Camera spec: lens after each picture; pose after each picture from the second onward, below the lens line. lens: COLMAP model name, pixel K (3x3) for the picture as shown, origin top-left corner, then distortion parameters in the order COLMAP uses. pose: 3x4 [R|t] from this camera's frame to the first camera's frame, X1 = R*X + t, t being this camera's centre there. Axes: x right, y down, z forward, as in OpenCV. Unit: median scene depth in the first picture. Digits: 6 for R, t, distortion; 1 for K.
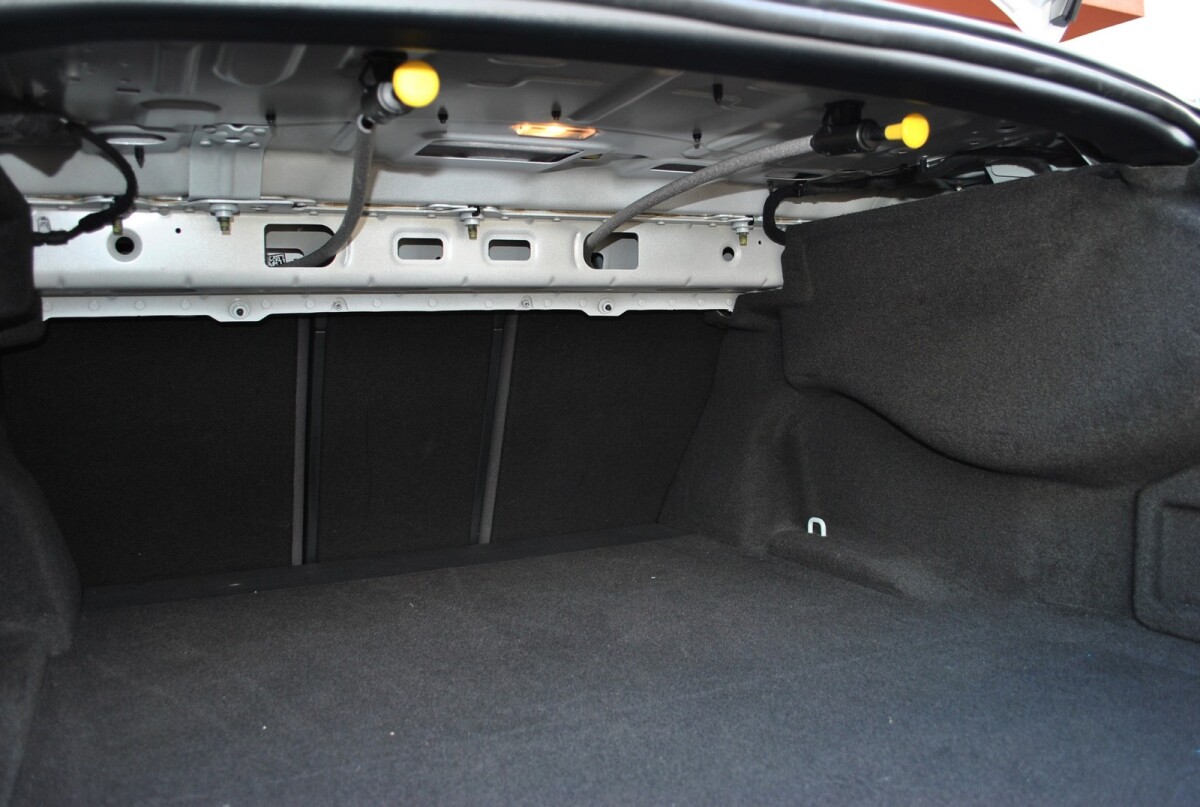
lens RADIAL K [[939.7, 0, 597.2], [0, 939.7, 392.1], [0, 0, 1]] dist [-0.091590, 0.019990]
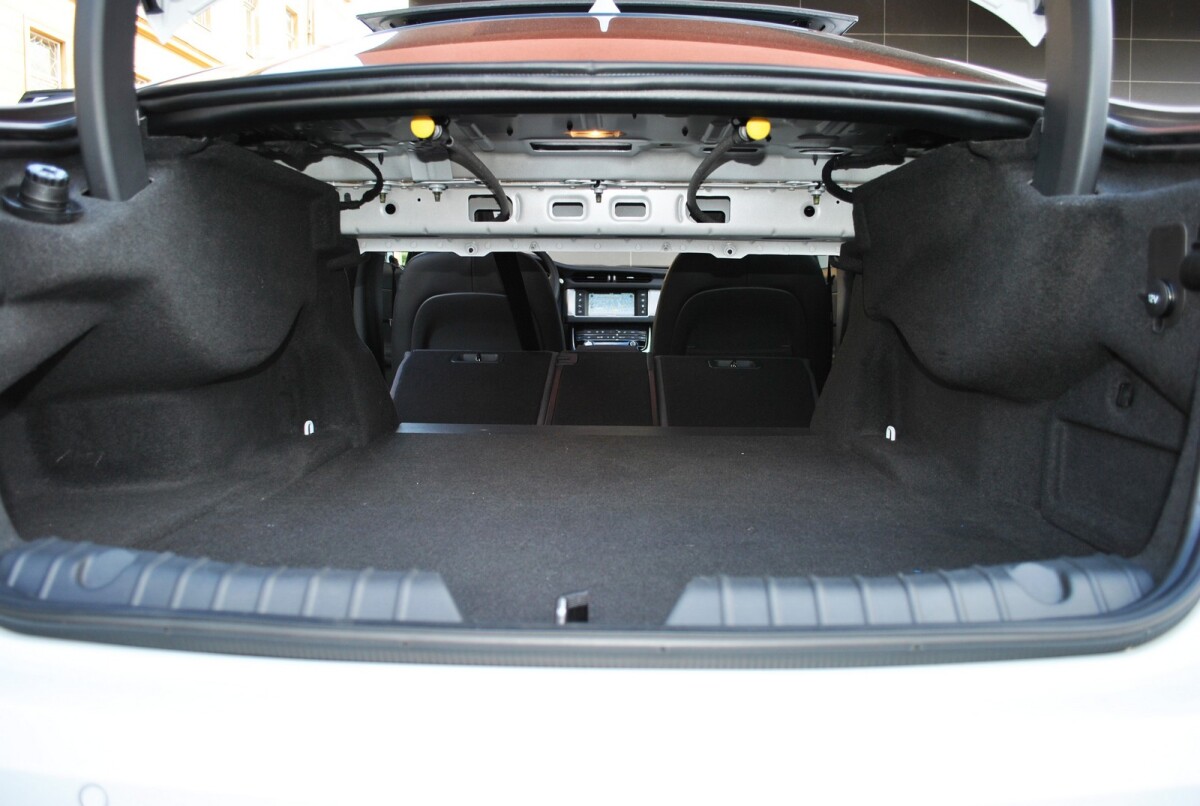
lens RADIAL K [[939.7, 0, 604.8], [0, 939.7, 409.2], [0, 0, 1]] dist [-0.091590, 0.019990]
pose [[0.884057, 0.088464, -0.458931, 0.588181], [-0.058209, 0.995119, 0.079691, 0.044761], [0.463741, -0.043738, 0.884891, -0.326922]]
